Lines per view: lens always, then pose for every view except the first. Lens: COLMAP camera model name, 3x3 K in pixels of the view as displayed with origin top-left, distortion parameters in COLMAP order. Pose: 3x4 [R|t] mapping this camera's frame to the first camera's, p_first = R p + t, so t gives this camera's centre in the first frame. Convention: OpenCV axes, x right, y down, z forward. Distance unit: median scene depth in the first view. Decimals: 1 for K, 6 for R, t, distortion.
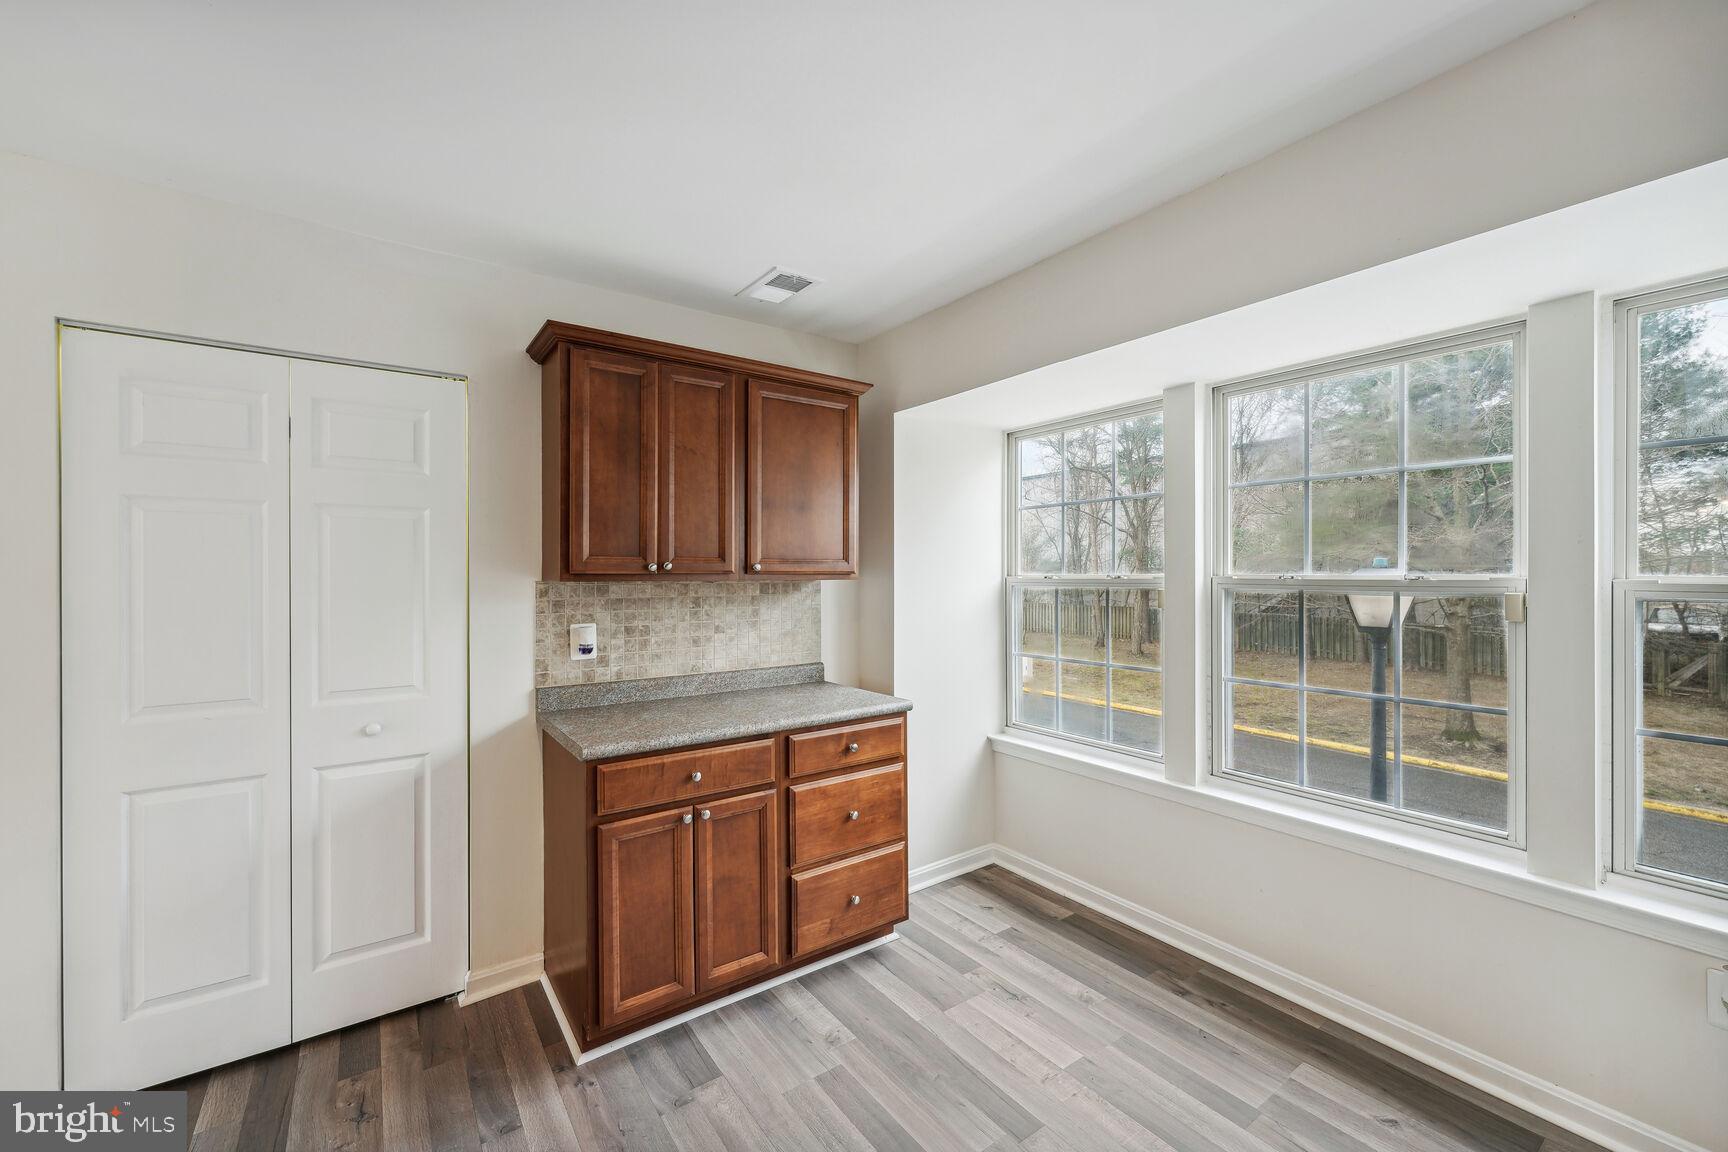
lens RADIAL K [[692.8, 0, 858.7], [0, 692.8, 571.5], [0, 0, 1]] dist [0.002817, -0.000436]
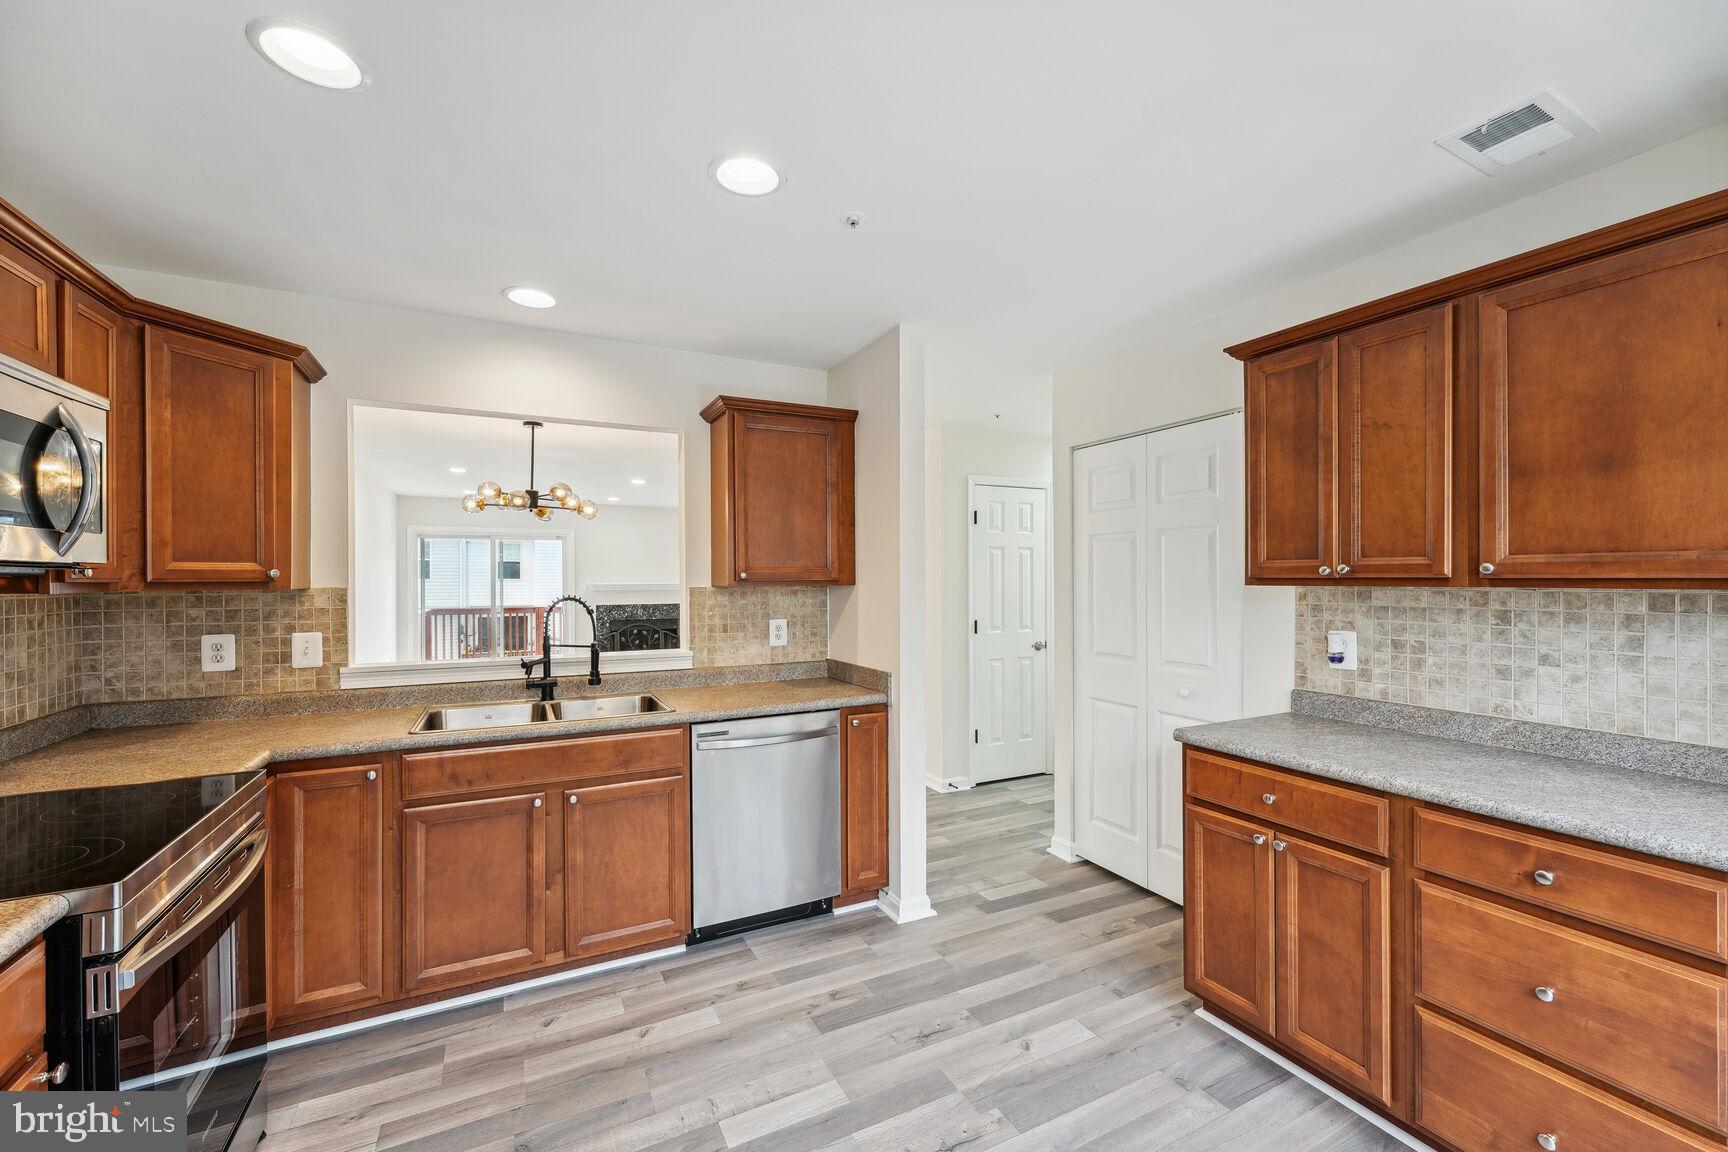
lens RADIAL K [[697.6, 0, 871.6], [0, 697.6, 577.7], [0, 0, 1]] dist [-0.000117, -0.000325]
pose [[-0.136944, 0.000515, -0.990579, 0.652686], [0.004950, 0.999988, -0.000165, 0.000571], [0.990566, -0.004926, -0.136945, 0.525064]]
